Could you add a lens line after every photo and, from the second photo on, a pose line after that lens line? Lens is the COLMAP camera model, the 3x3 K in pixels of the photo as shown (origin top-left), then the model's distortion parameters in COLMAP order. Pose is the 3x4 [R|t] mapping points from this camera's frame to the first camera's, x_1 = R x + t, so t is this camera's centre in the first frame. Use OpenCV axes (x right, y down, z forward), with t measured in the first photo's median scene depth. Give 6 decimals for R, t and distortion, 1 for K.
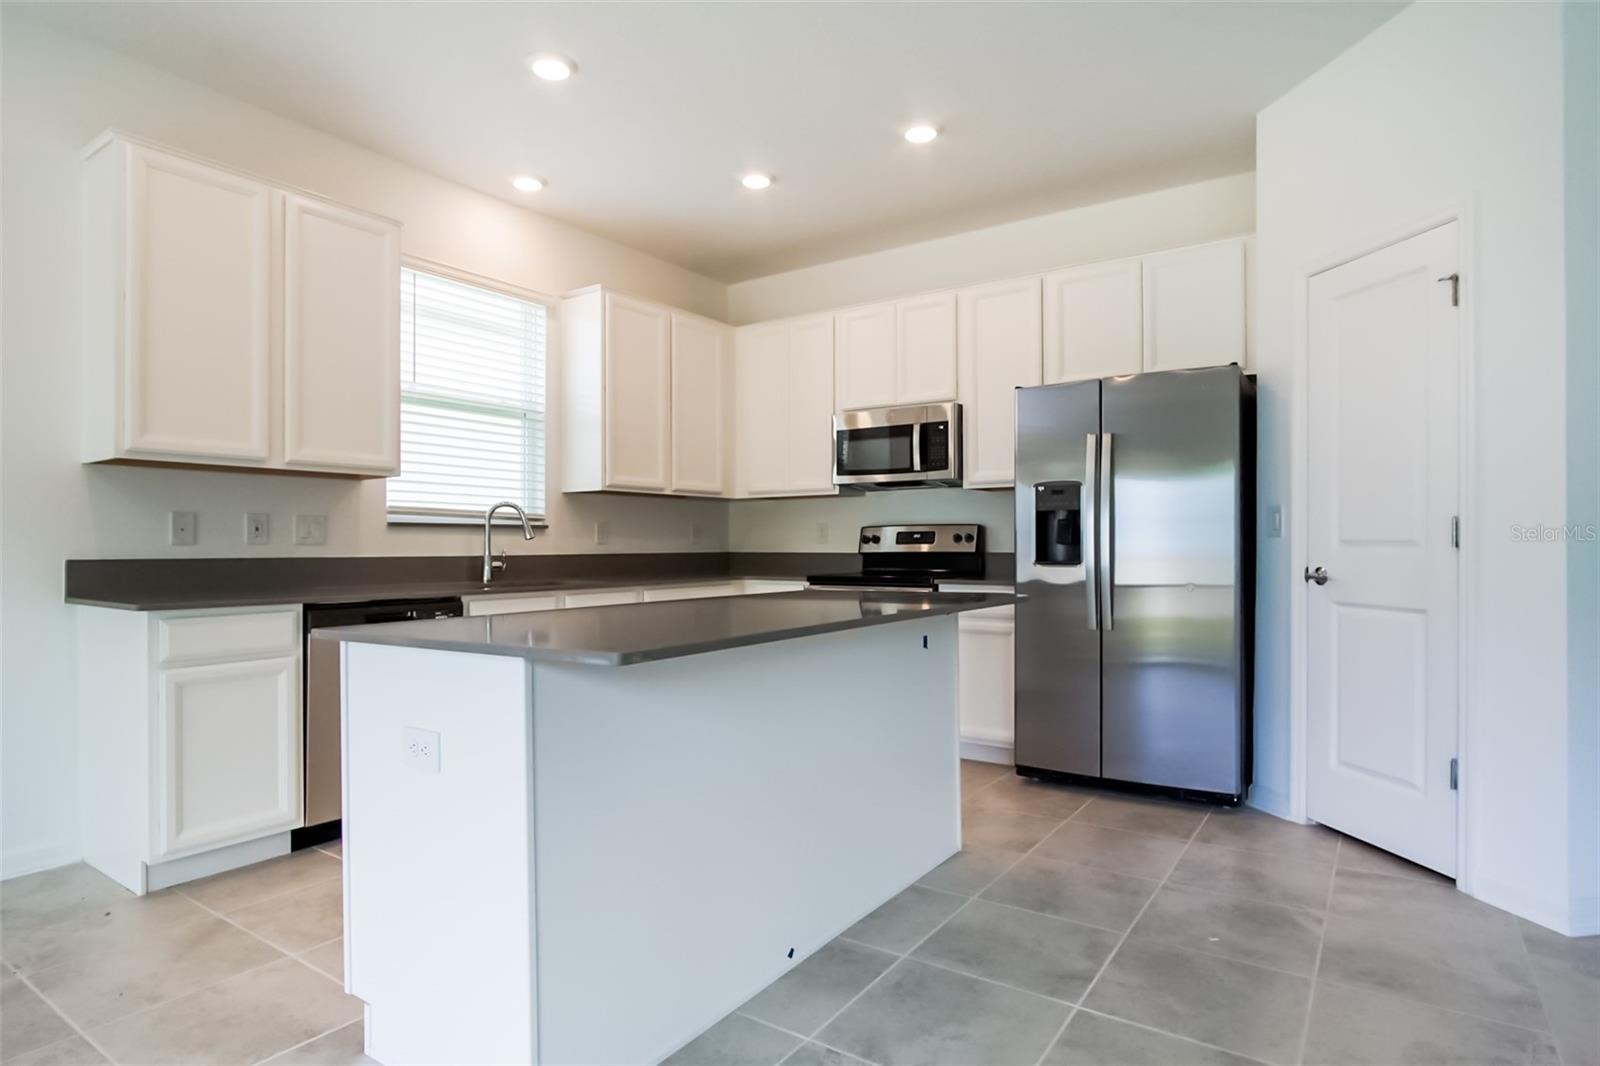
lens RADIAL K [[866.0, 0, 802.8], [0, 866.0, 547.0], [0, 0, 1]] dist [-0.024534, 0.007163]
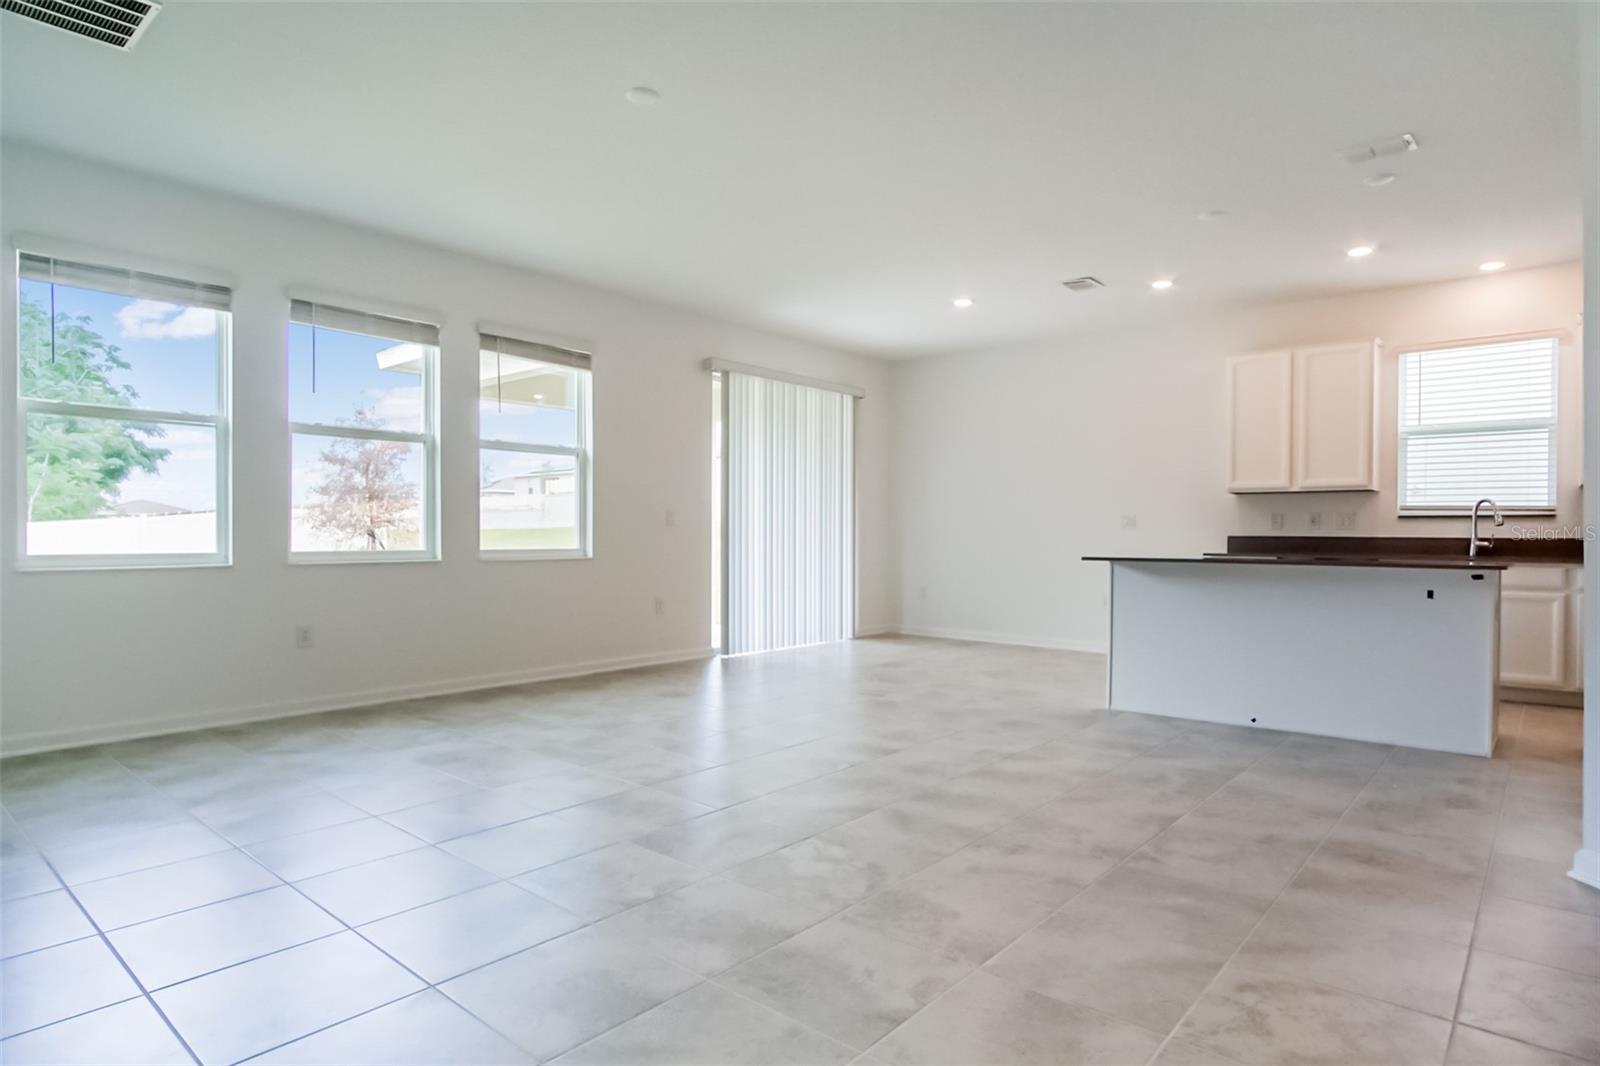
lens RADIAL K [[866.0, 0, 790.0], [0, 866.0, 549.0], [0, 0, 1]] dist [-0.024534, 0.007163]
pose [[-0.118723, 0.020368, -0.992718, 1.169195], [-0.005284, 0.999762, 0.021144, 0.005280], [0.992913, 0.007756, -0.118587, 0.057962]]
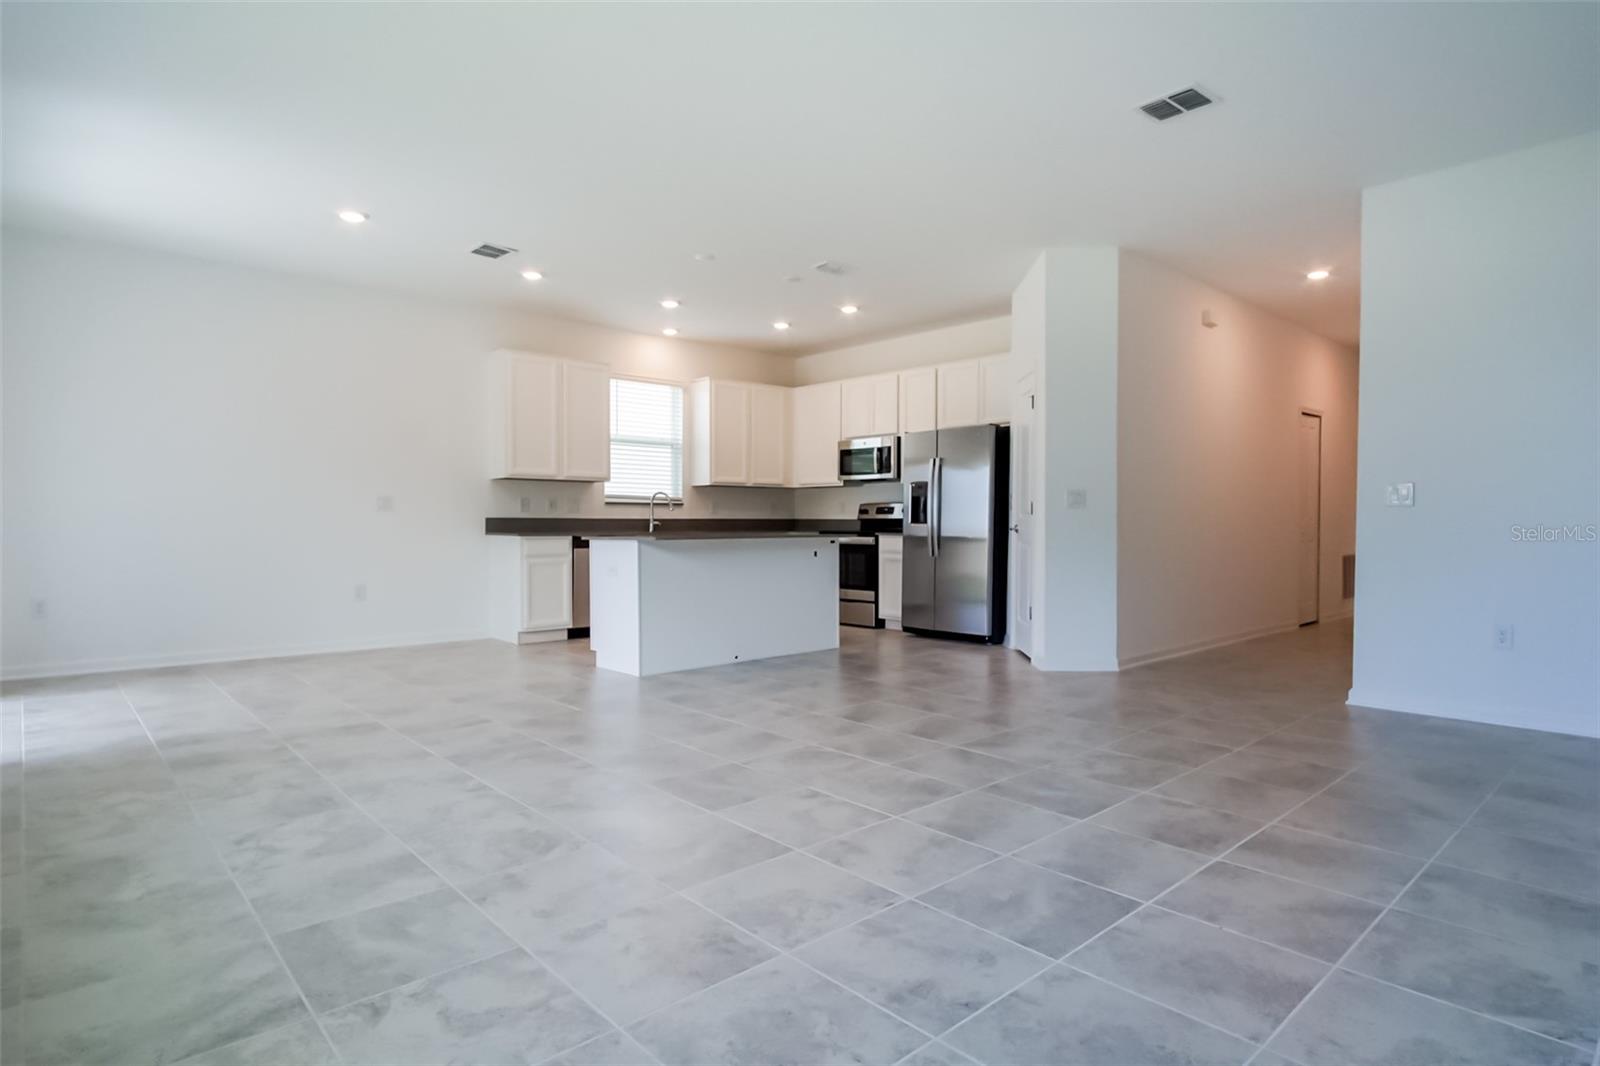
lens RADIAL K [[866.0, 0, 792.3], [0, 866.0, 537.2], [0, 0, 1]] dist [-0.024534, 0.007163]
pose [[0.970989, 0.010223, -0.238904, 0.438612], [-0.006025, 0.999814, 0.018298, 0.014457], [0.239047, -0.016328, 0.970871, -0.885978]]
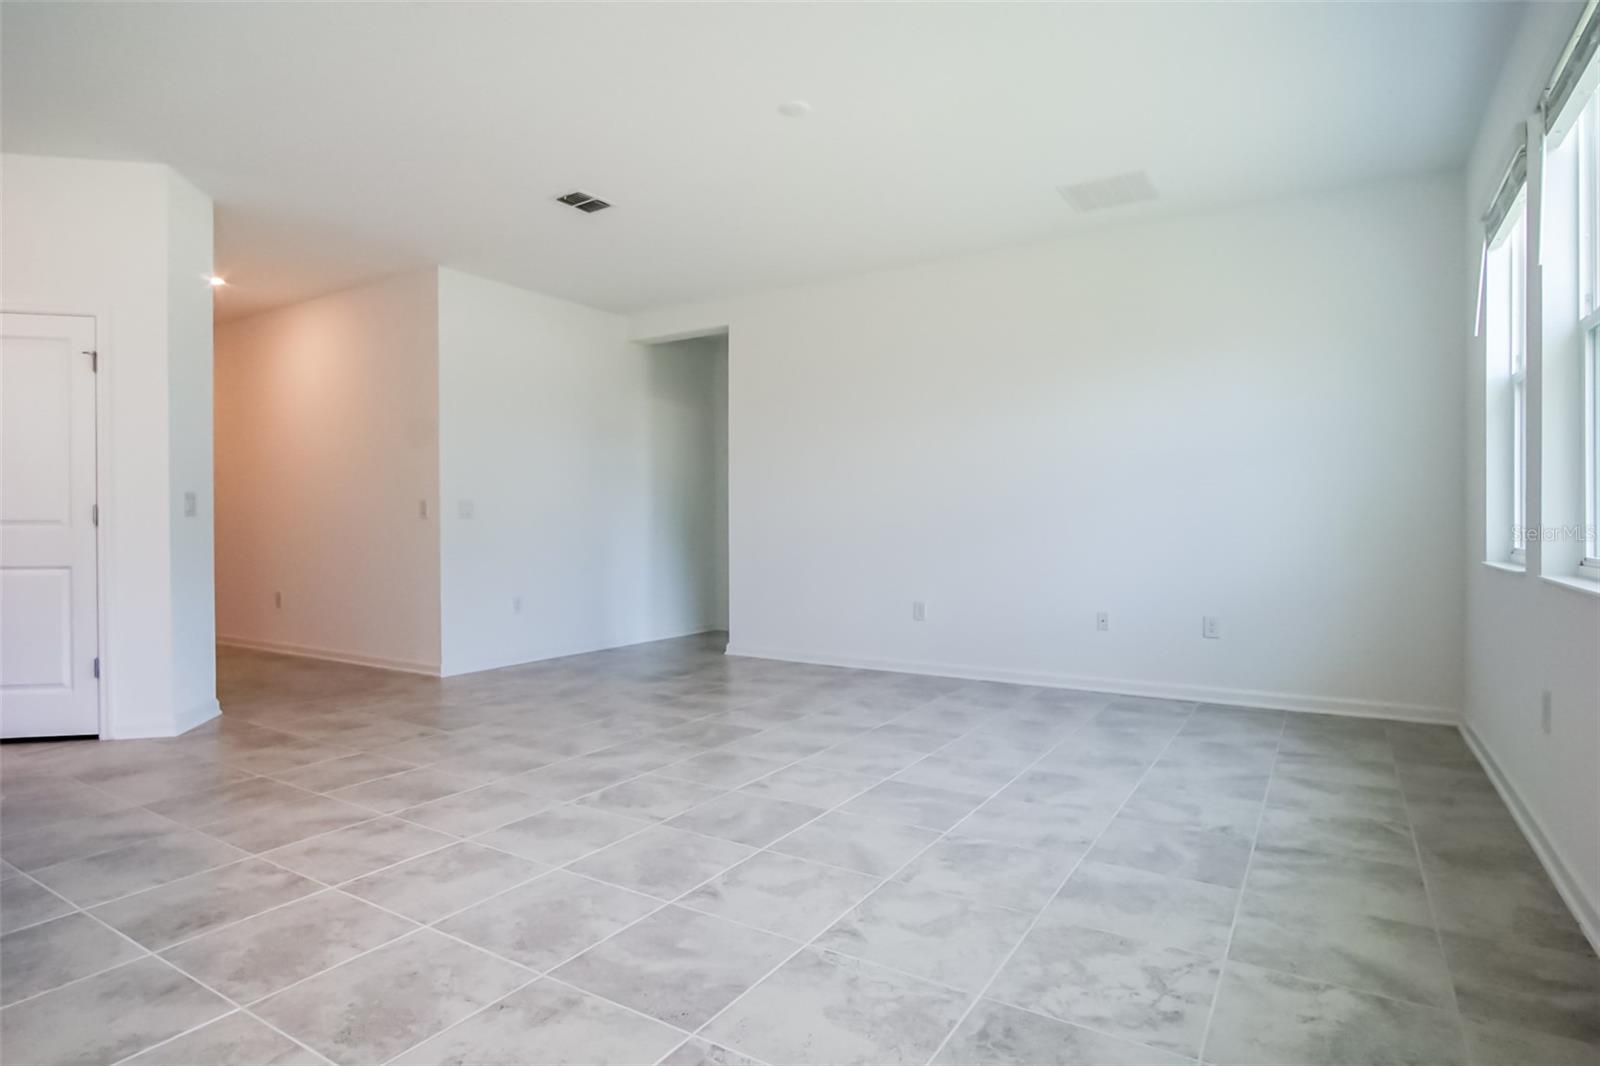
lens RADIAL K [[866.0, 0, 801.4], [0, 866.0, 529.1], [0, 0, 1]] dist [-0.024534, 0.007163]
pose [[-0.042986, -0.002096, 0.999073, -0.550907], [0.007517, 0.999969, 0.002422, 0.009094], [-0.999047, 0.007614, -0.042969, -0.150976]]
